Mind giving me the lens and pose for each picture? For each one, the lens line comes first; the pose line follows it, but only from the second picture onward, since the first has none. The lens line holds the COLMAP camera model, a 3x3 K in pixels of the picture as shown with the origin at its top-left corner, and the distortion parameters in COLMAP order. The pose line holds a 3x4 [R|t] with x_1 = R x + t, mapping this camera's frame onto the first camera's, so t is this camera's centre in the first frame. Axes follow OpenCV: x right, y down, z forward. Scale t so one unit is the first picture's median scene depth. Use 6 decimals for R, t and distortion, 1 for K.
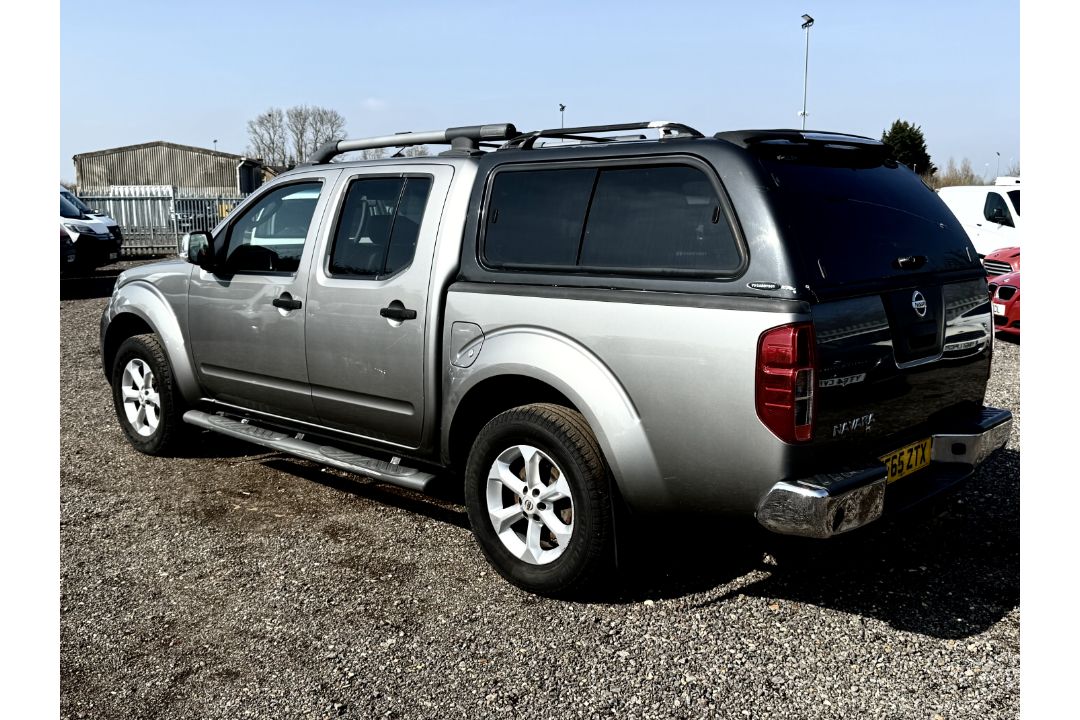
lens RADIAL K [[1093.4, 0, 416.5], [0, 1093.4, 361.1], [0, 0, 1]] dist [0.124357, -0.002793]
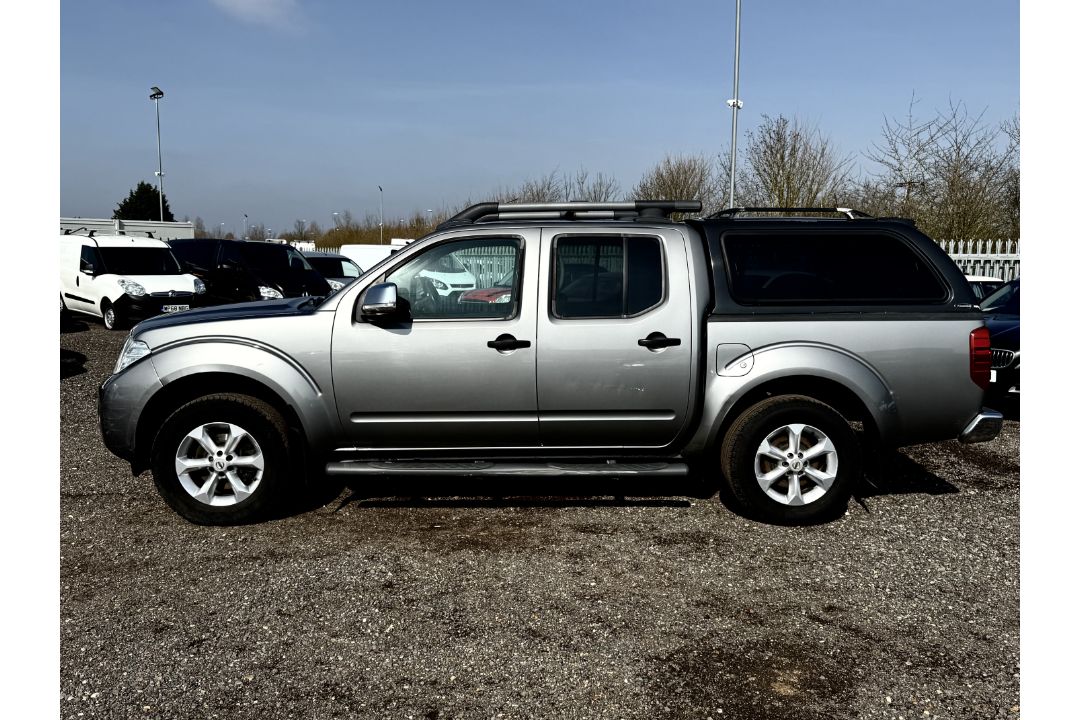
lens RADIAL K [[1002.0, 0, 514.0], [0, 1002.0, 358.3], [0, 0, 1]] dist [0.259604, -0.739355]
pose [[0.636253, -0.074137, 0.767910, -0.958126], [0.102285, 0.994691, 0.011283, -0.051426], [-0.764670, 0.071367, 0.640459, 0.342708]]
